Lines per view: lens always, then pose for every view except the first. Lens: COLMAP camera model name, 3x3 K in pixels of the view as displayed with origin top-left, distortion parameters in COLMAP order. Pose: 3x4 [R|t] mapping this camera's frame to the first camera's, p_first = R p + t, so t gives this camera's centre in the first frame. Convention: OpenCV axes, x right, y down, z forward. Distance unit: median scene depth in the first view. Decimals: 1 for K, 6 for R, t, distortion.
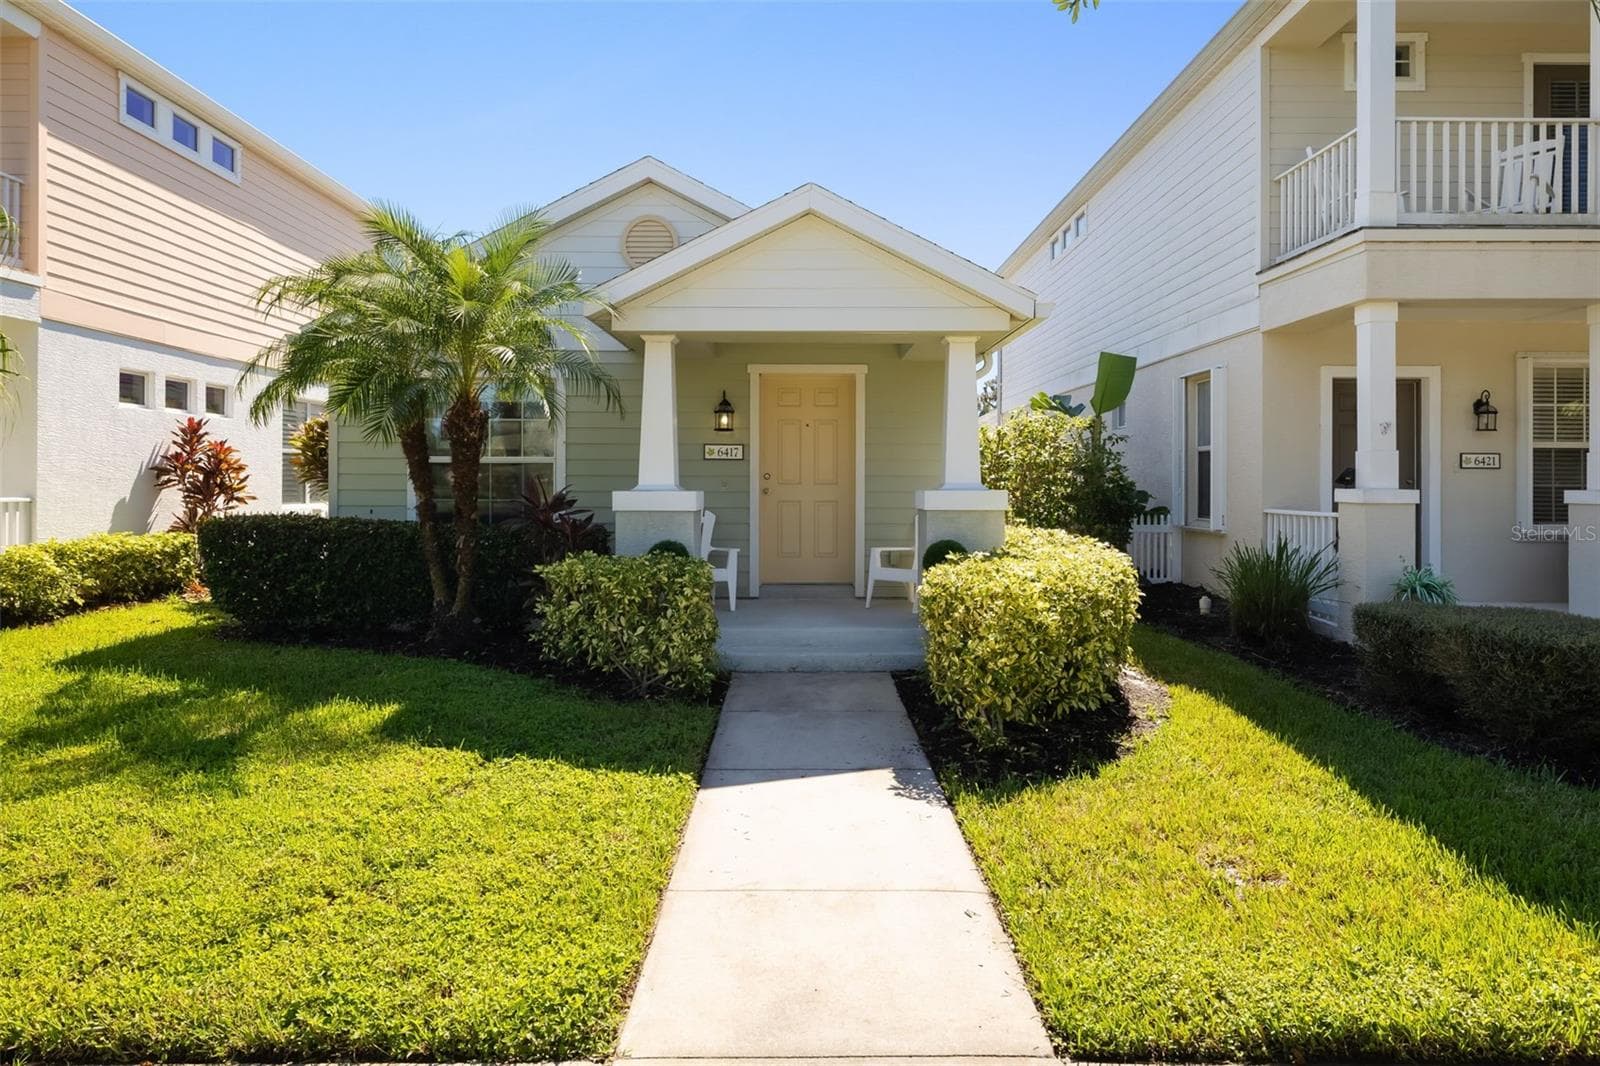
lens RADIAL K [[1049.1, 0, 801.6], [0, 1049.1, 480.6], [0, 0, 1]] dist [-0.001617, -0.000605]
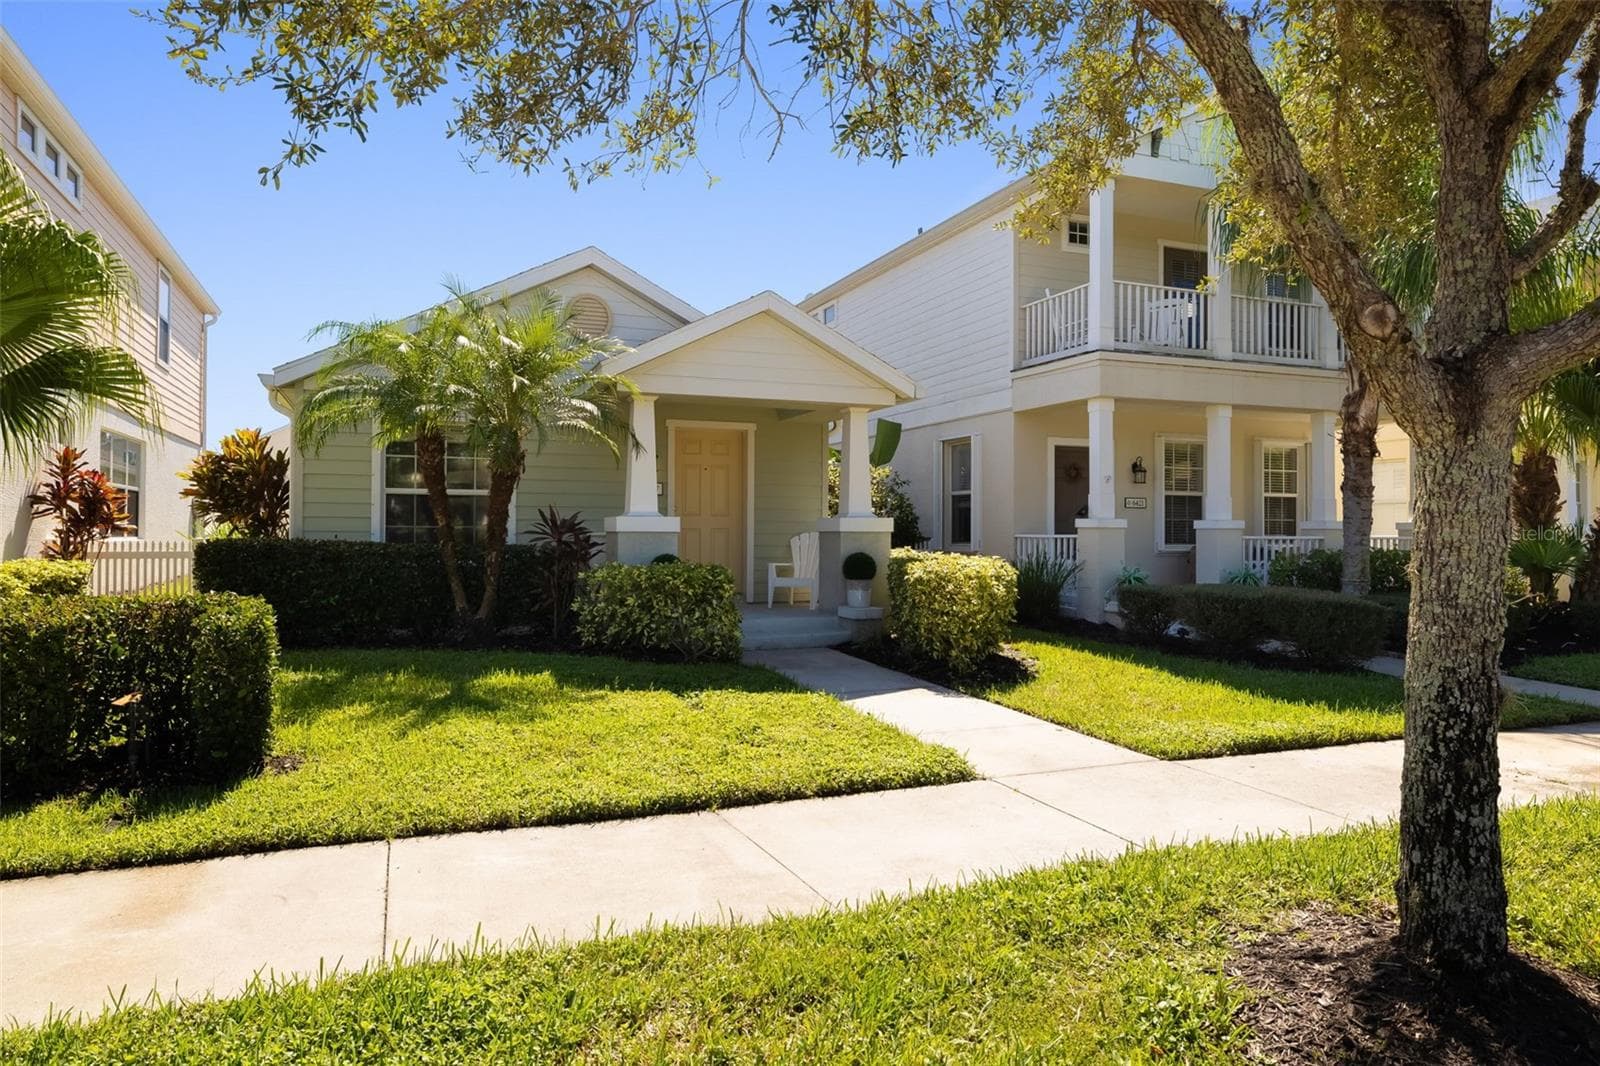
lens RADIAL K [[1016.2, 0, 800.0], [0, 1016.2, 533.0], [0, 0, 1]] dist [0.003047, 0.001248]
pose [[0.929480, 0.001319, 0.368869, -0.402476], [-0.002789, 0.999990, 0.003452, 0.024089], [-0.368861, -0.004237, 0.929475, -0.221197]]
